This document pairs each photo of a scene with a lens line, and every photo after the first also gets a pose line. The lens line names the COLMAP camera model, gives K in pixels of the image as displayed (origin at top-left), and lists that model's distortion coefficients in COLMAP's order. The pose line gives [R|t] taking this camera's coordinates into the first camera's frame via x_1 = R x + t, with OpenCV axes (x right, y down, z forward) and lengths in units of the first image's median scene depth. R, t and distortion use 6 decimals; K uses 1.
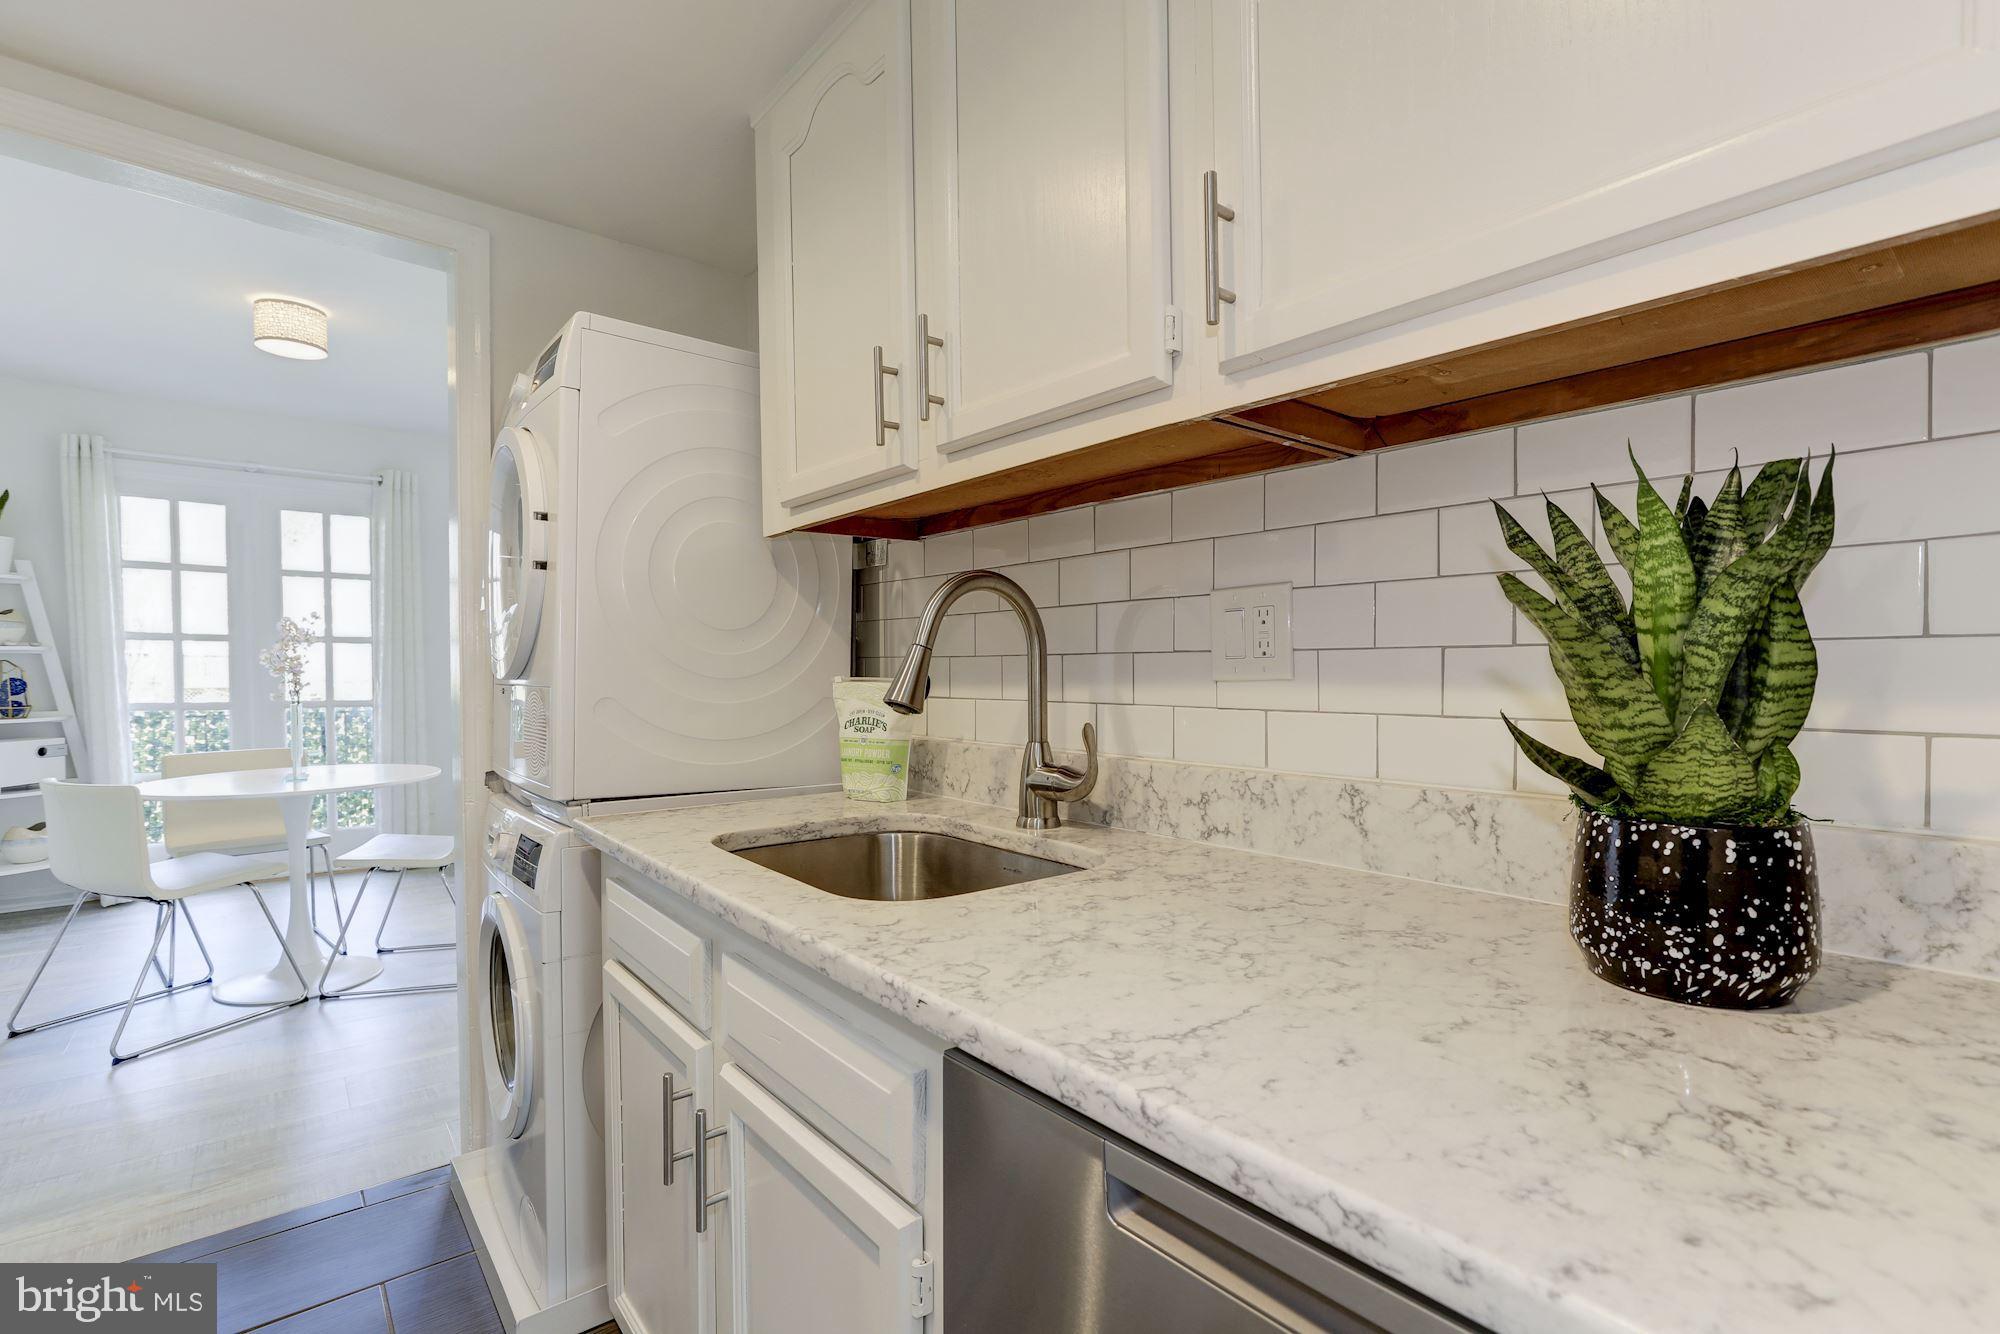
lens RADIAL K [[925.9, 0, 1001.2], [0, 925.9, 682.0], [0, 0, 1]] dist [-0.036455, 0.018640]
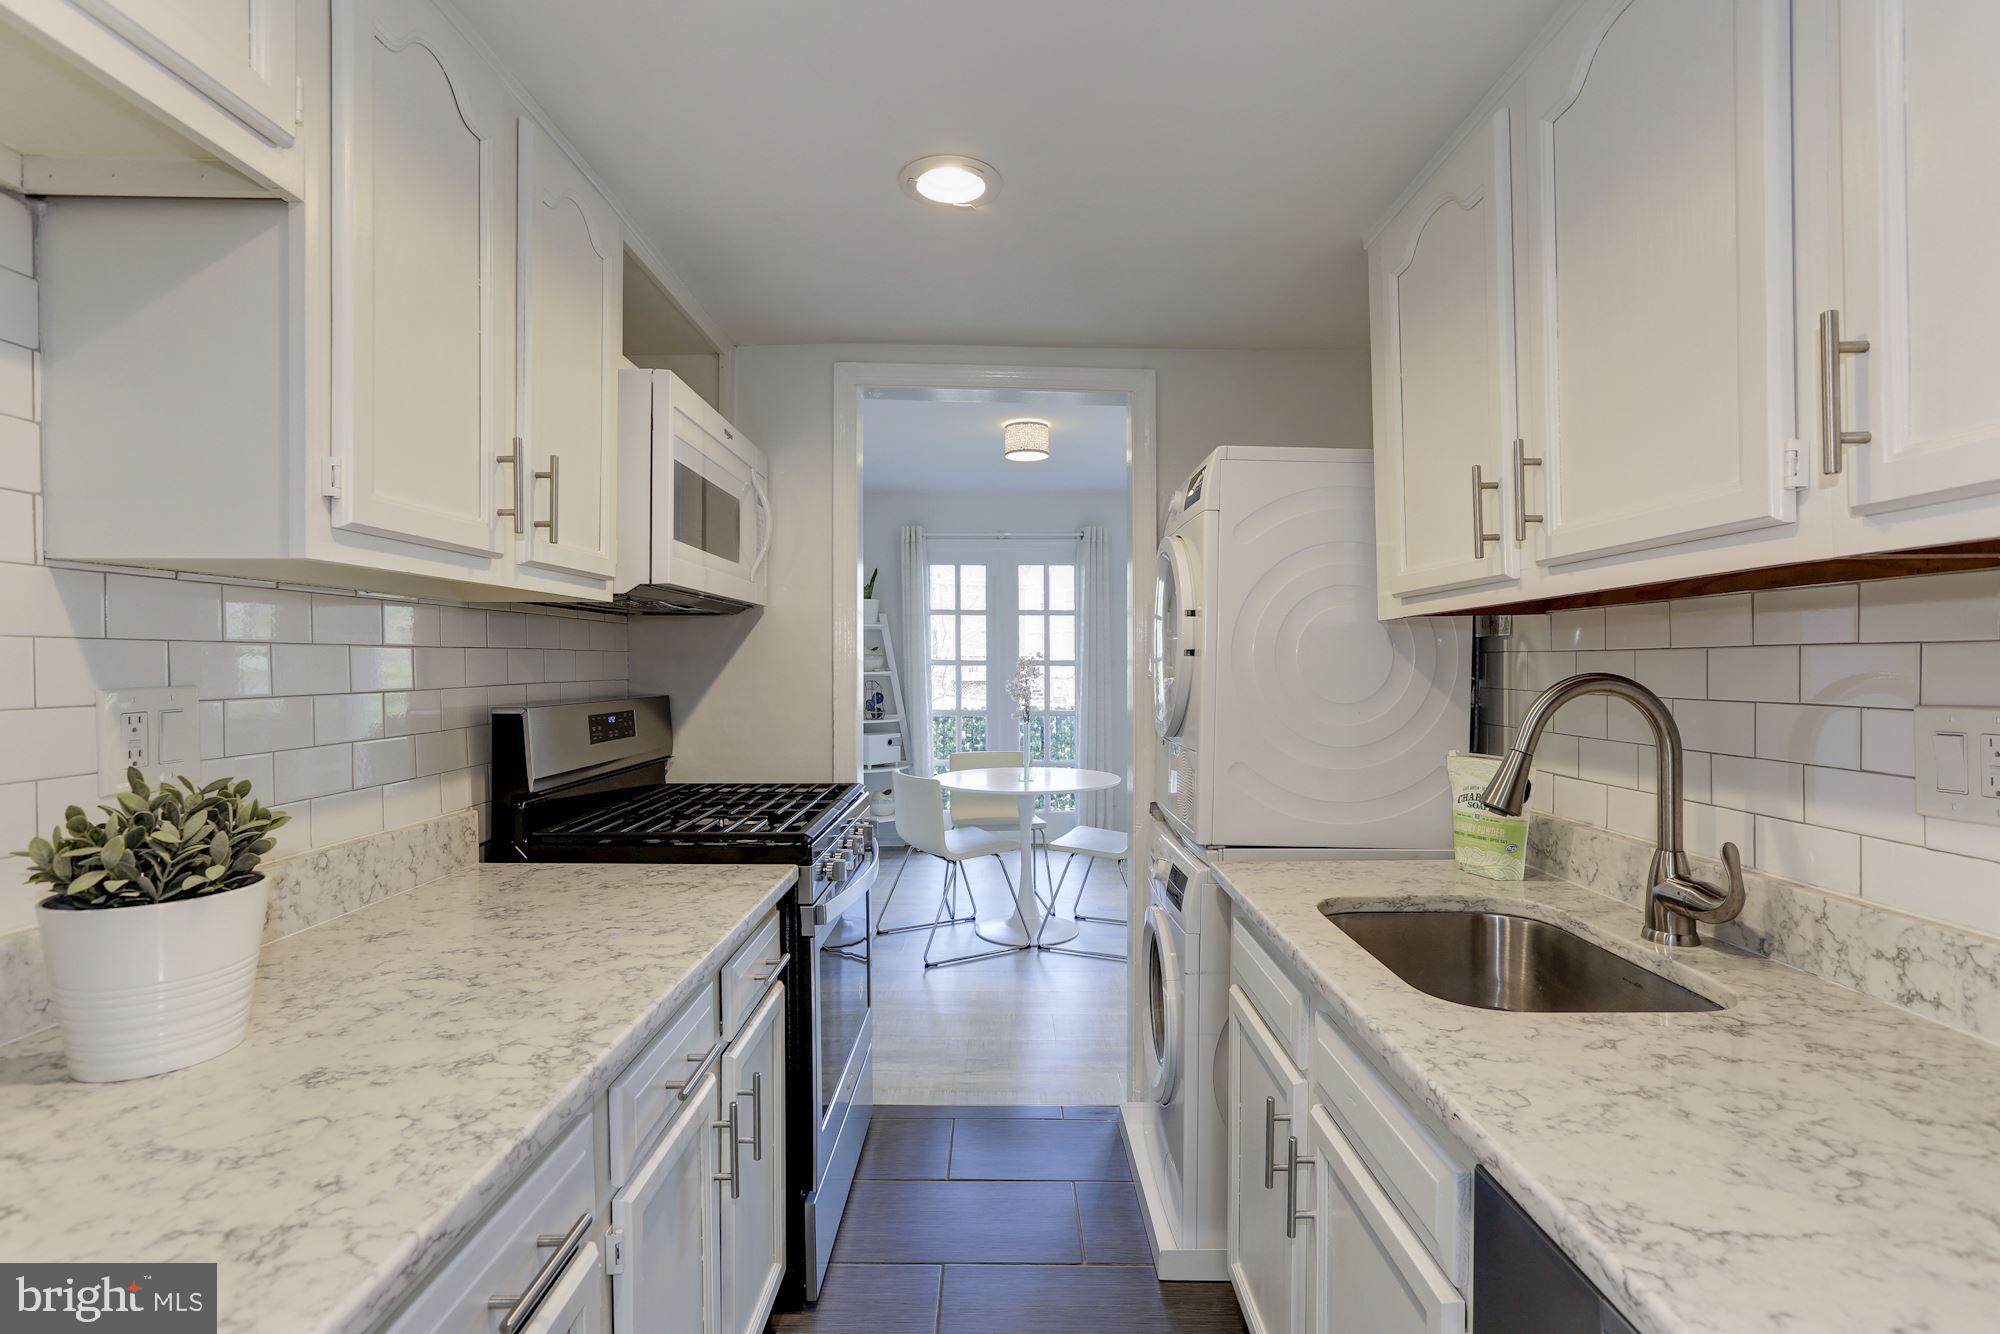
lens RADIAL K [[915.2, 0, 993.2], [0, 915.2, 669.6], [0, 0, 1]] dist [-0.034928, 0.018238]
pose [[0.769653, 0.007299, -0.638421, 0.077141], [-0.013250, 0.999902, -0.004542, -0.085898], [0.638325, 0.011955, 0.769674, -0.112759]]
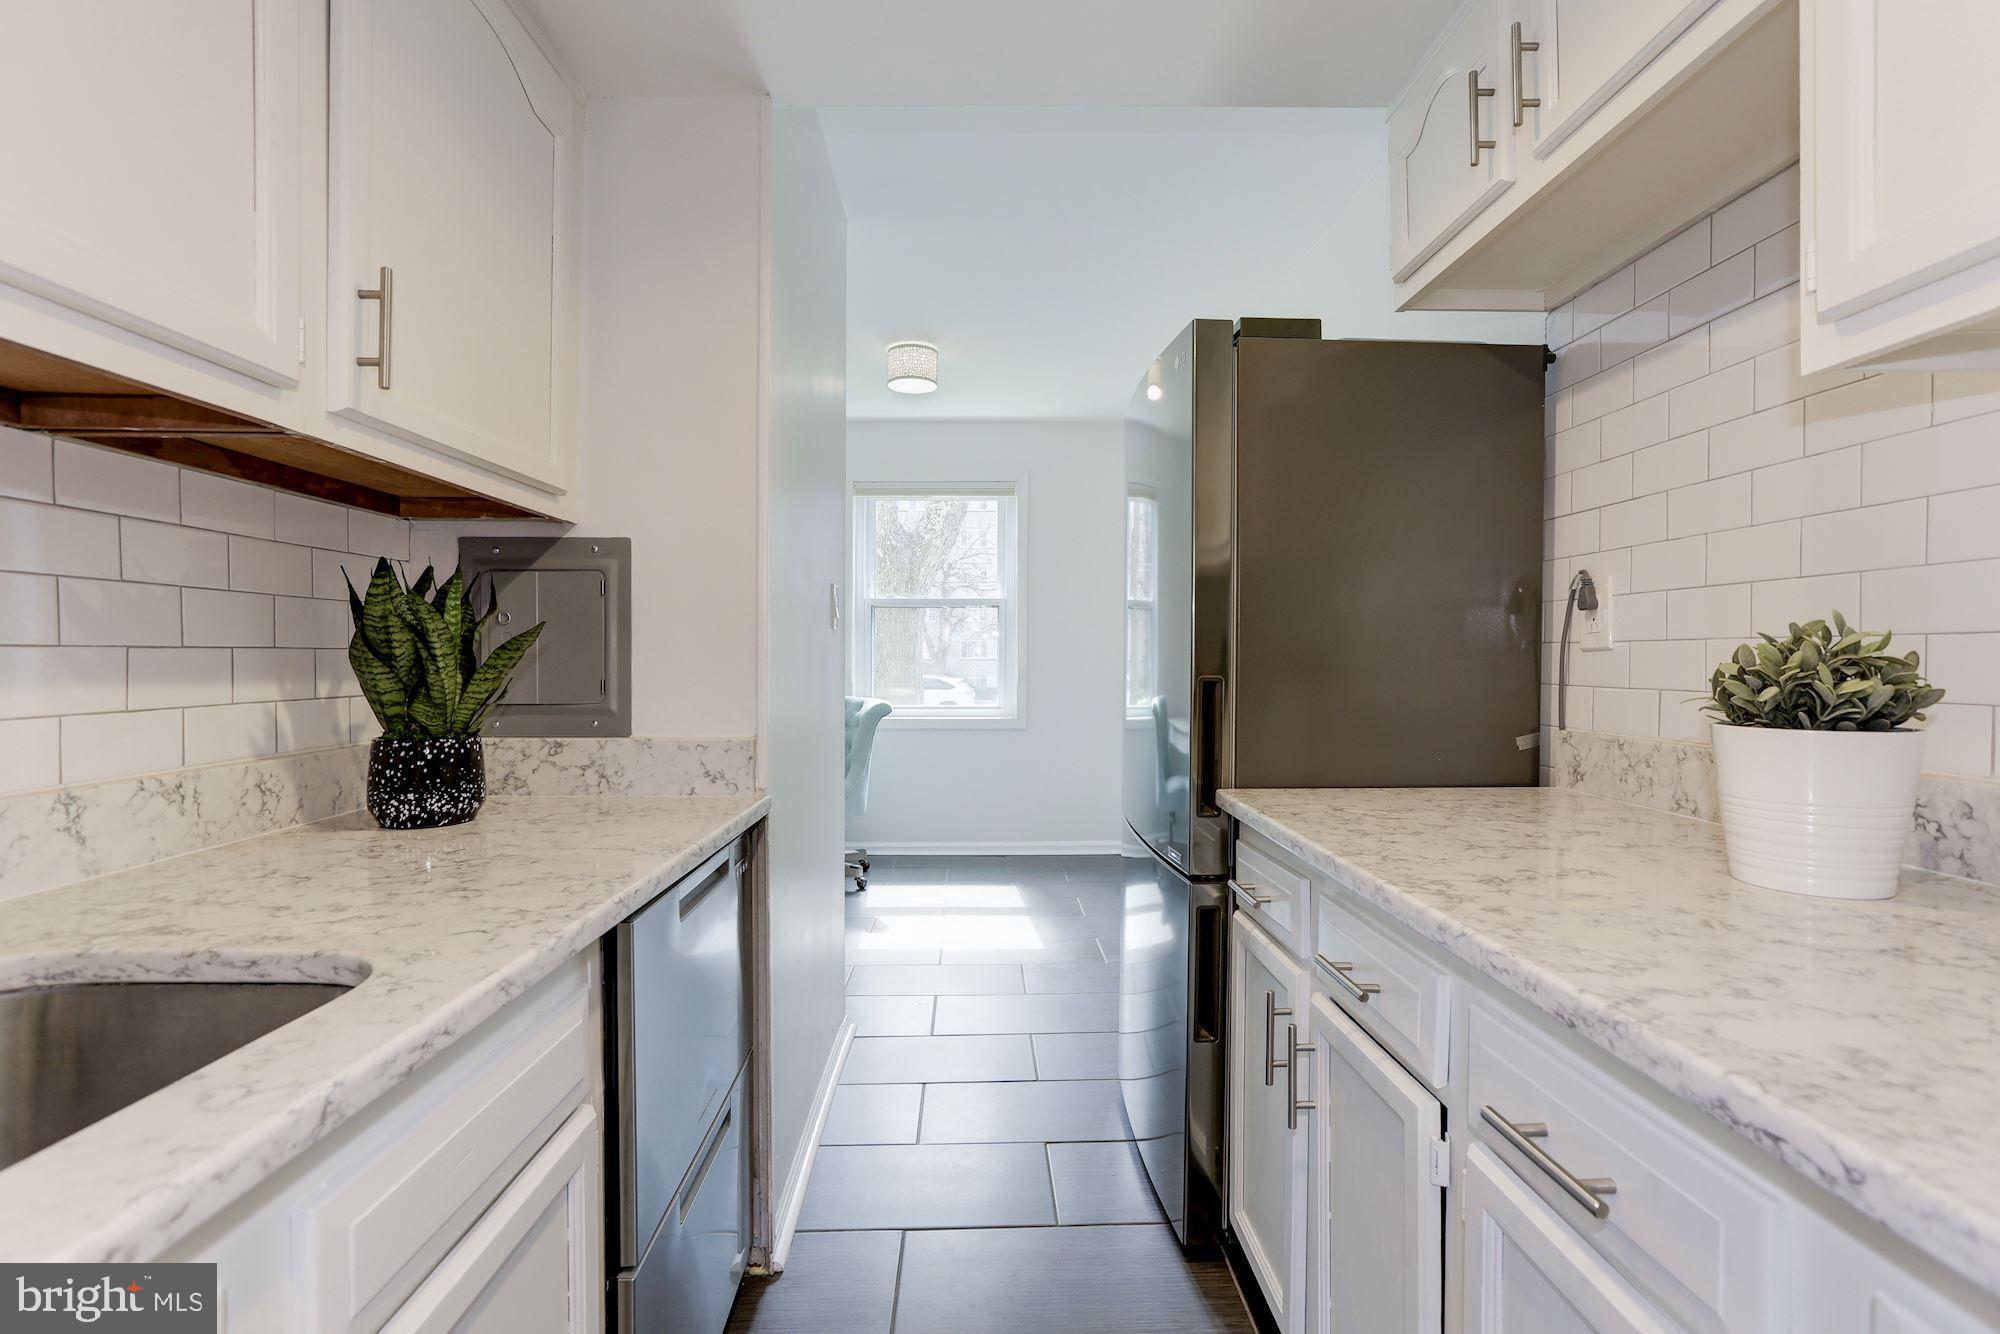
lens RADIAL K [[925.9, 0, 1001.2], [0, 925.9, 682.0], [0, 0, 1]] dist [-0.036455, 0.018640]
pose [[-0.790924, -0.009955, 0.611834, -0.573511], [0.016213, 0.999176, 0.037216, -0.011456], [-0.611700, 0.039354, -0.790111, 0.716237]]
